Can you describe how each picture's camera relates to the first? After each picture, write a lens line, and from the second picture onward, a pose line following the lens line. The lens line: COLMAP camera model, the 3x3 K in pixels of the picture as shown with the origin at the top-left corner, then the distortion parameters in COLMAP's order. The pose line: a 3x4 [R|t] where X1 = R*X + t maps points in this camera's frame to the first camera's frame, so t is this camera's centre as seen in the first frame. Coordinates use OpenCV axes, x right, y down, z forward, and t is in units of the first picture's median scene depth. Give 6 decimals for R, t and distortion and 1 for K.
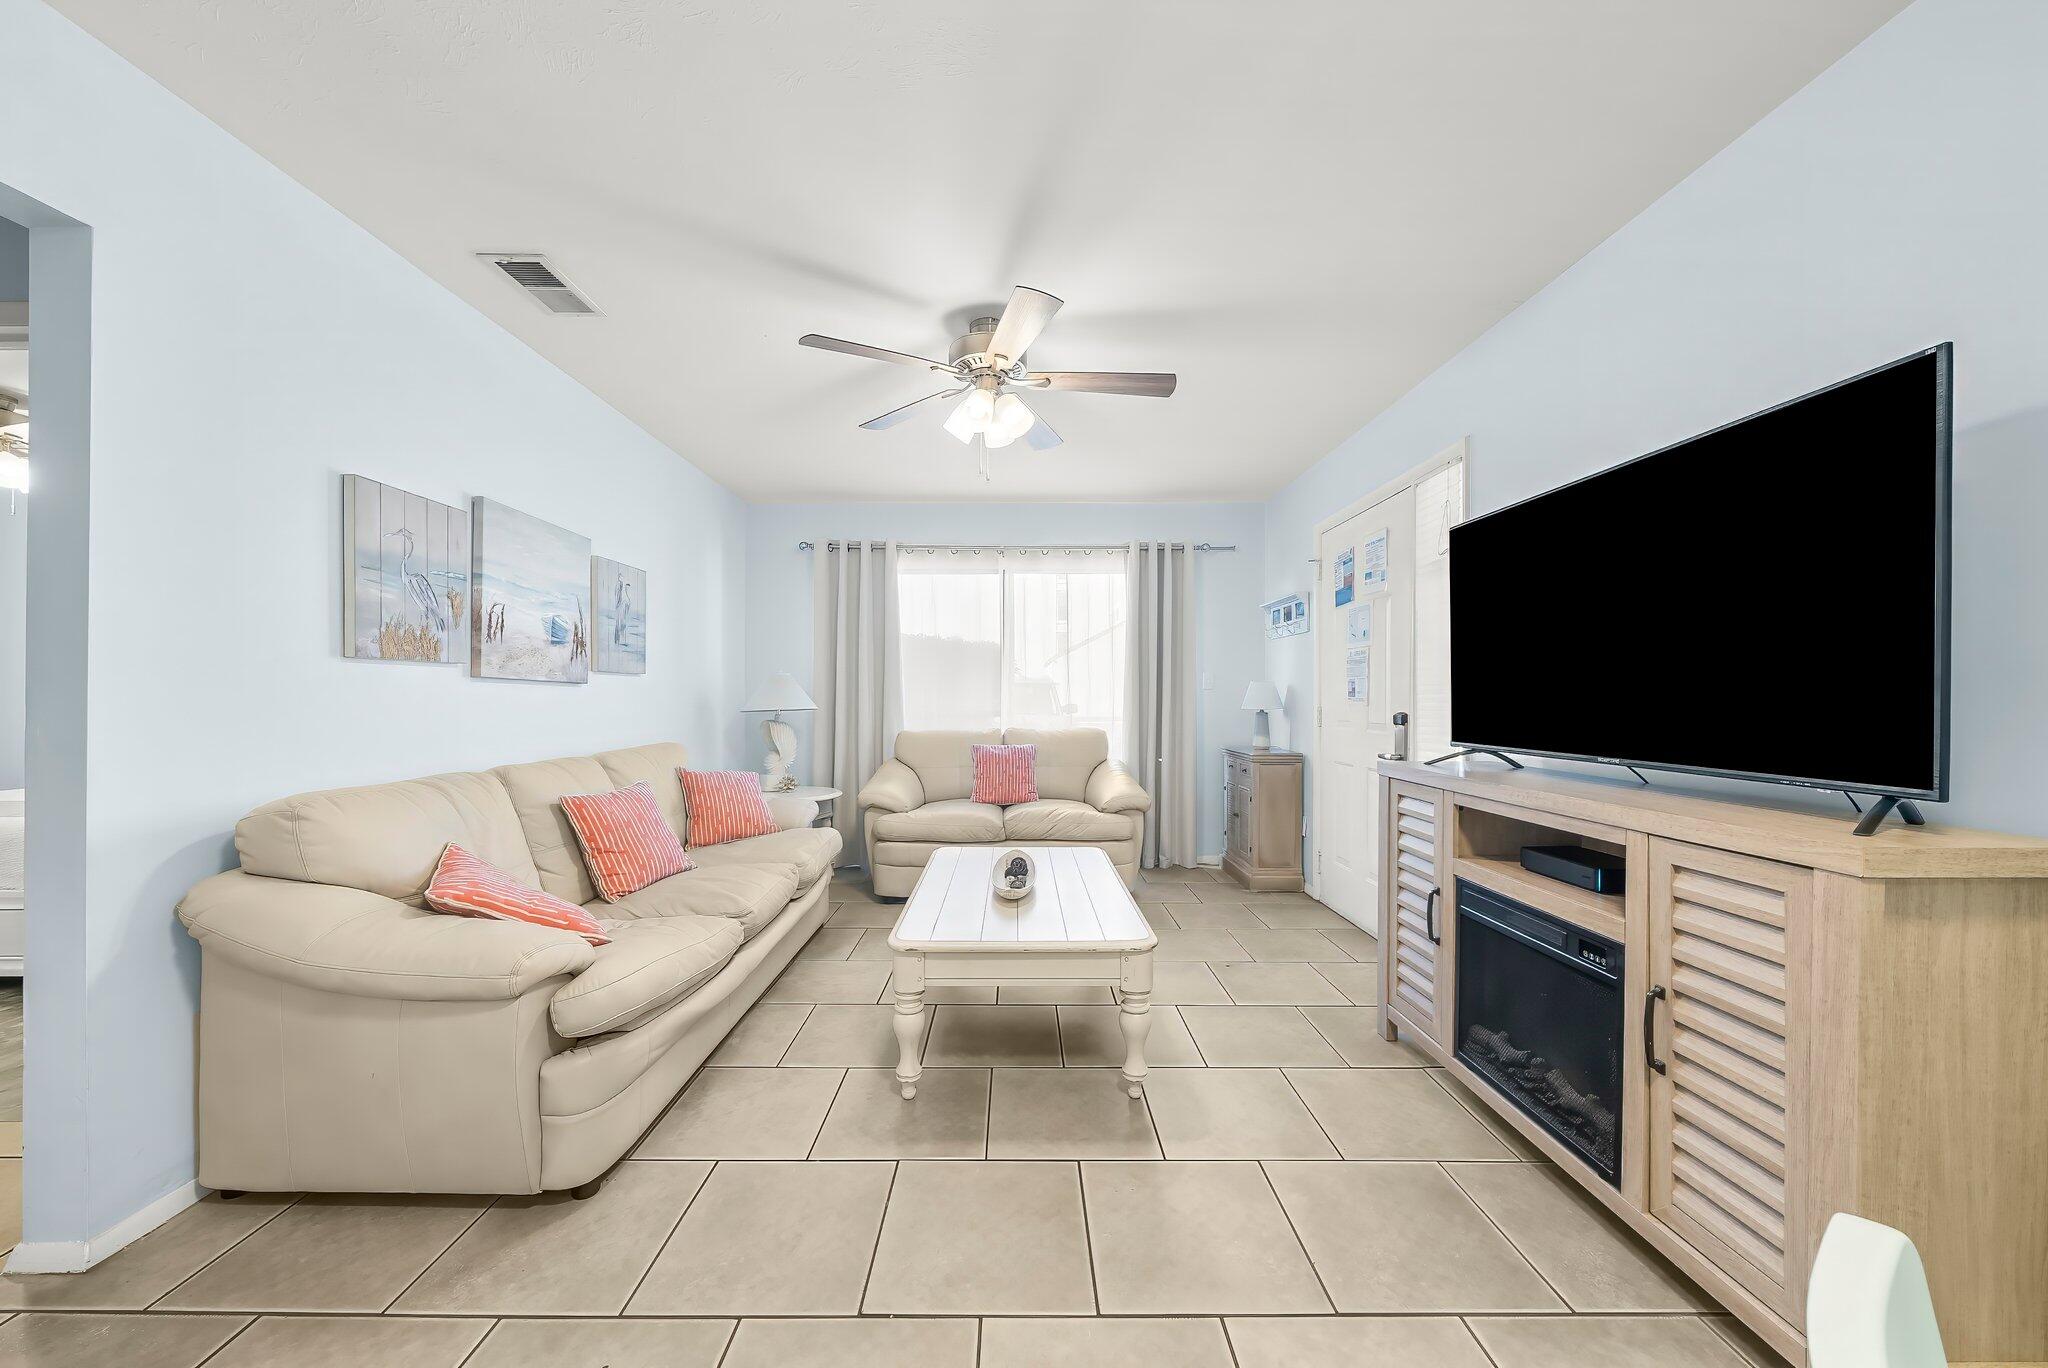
lens RADIAL K [[730.9, 0, 1015.5], [0, 730.9, 693.2], [0, 0, 1]] dist [-0.008677, 0.000254]
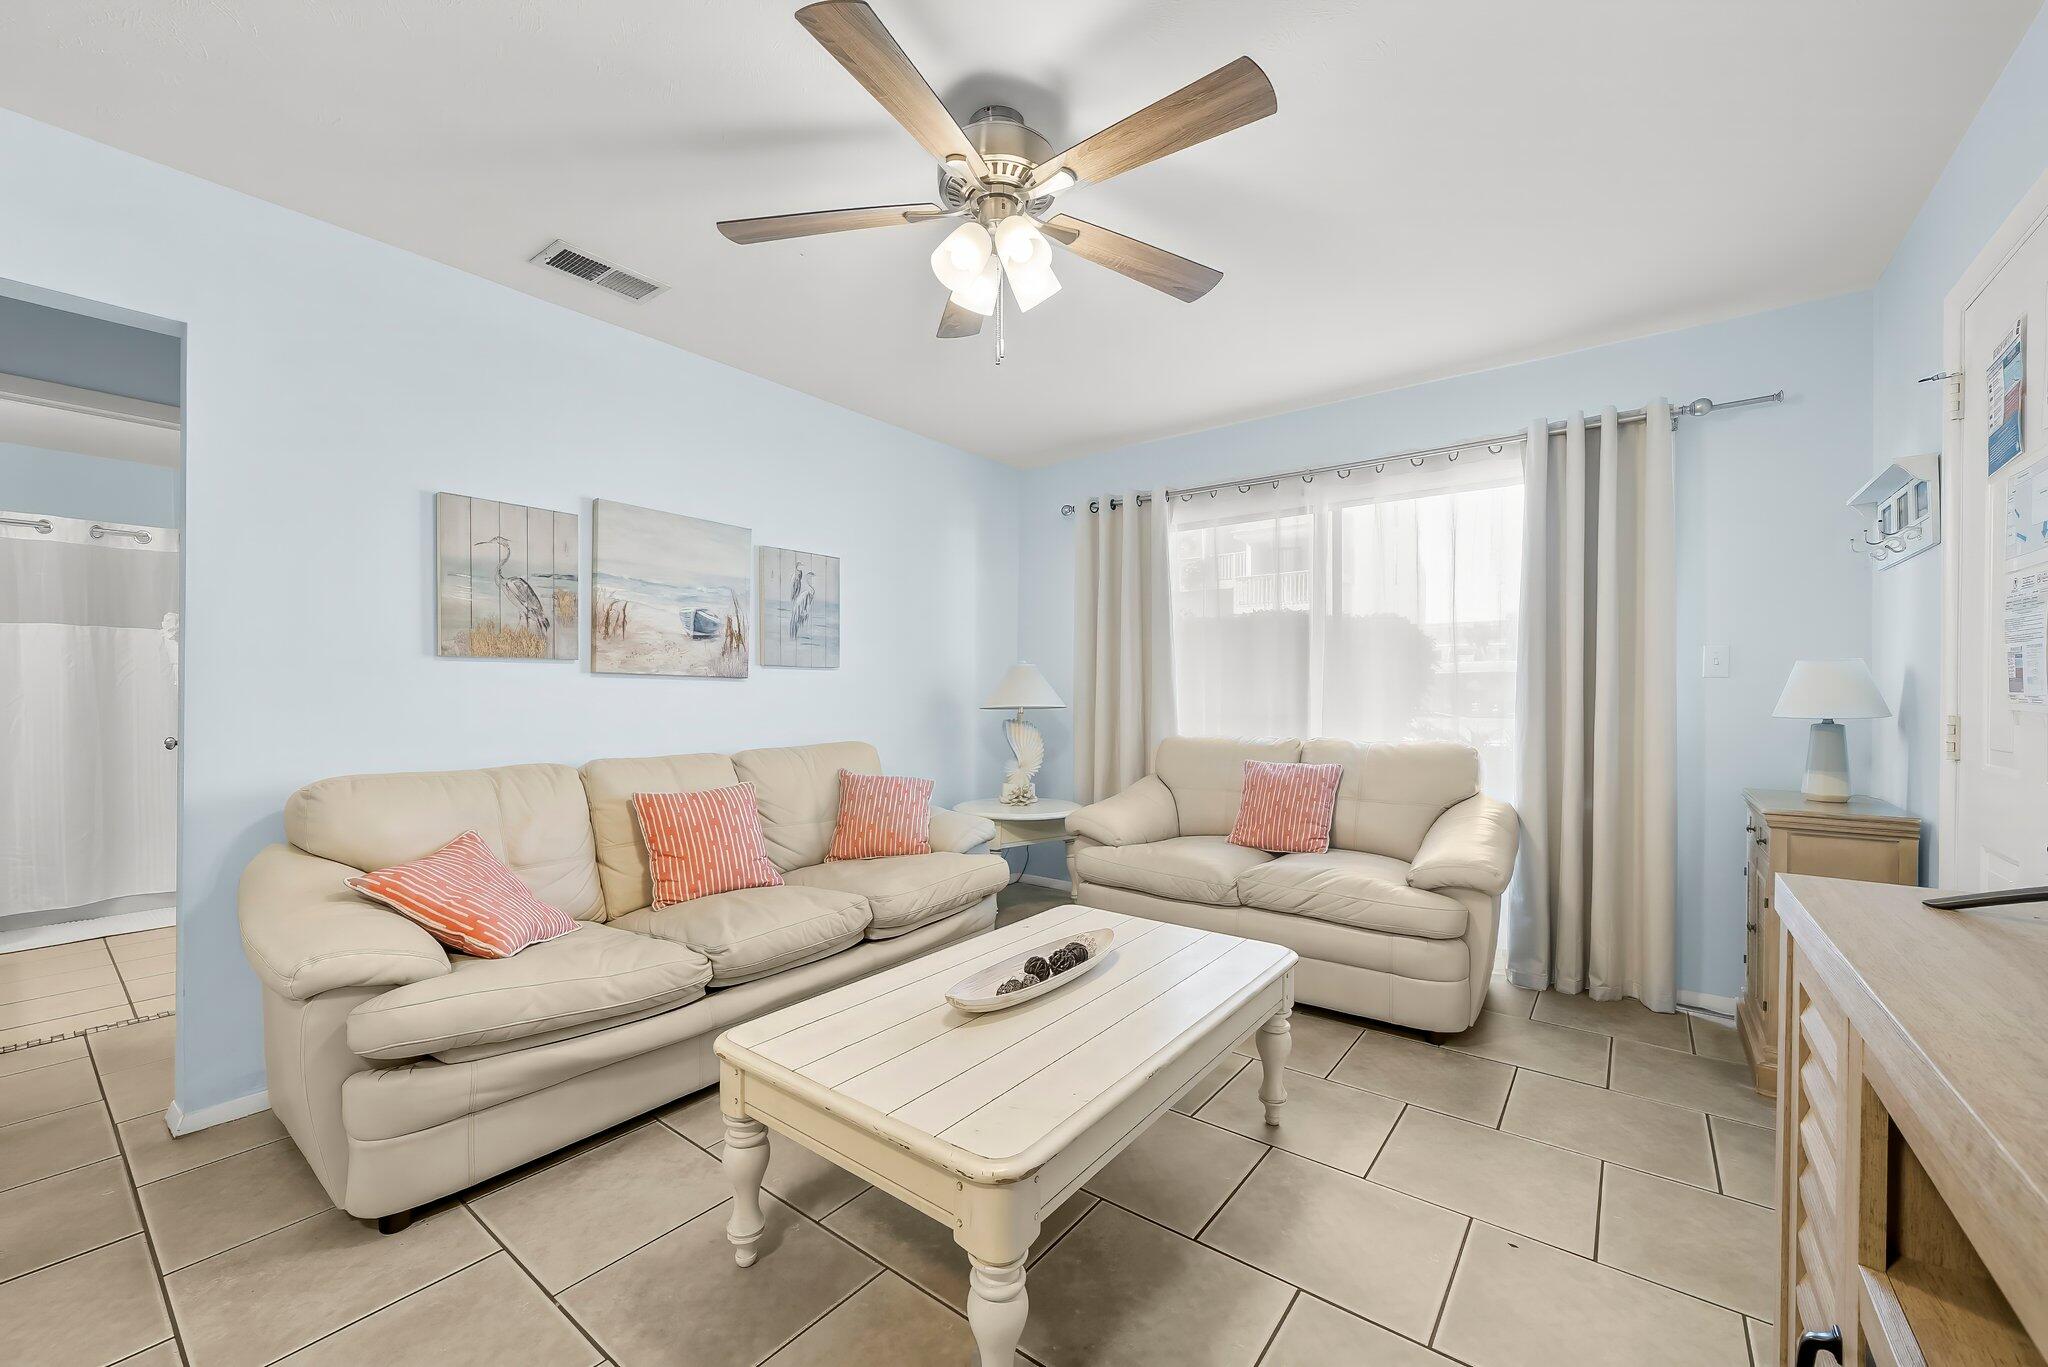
lens RADIAL K [[802.2, 0, 1024.9], [0, 802.2, 696.5], [0, 0, 1]] dist [-0.003936, 0.000178]
pose [[0.785588, 0.004073, -0.618737, 0.339450], [0.002050, 0.999956, 0.009185, 0.001984], [0.618747, -0.008484, 0.785545, 0.357755]]
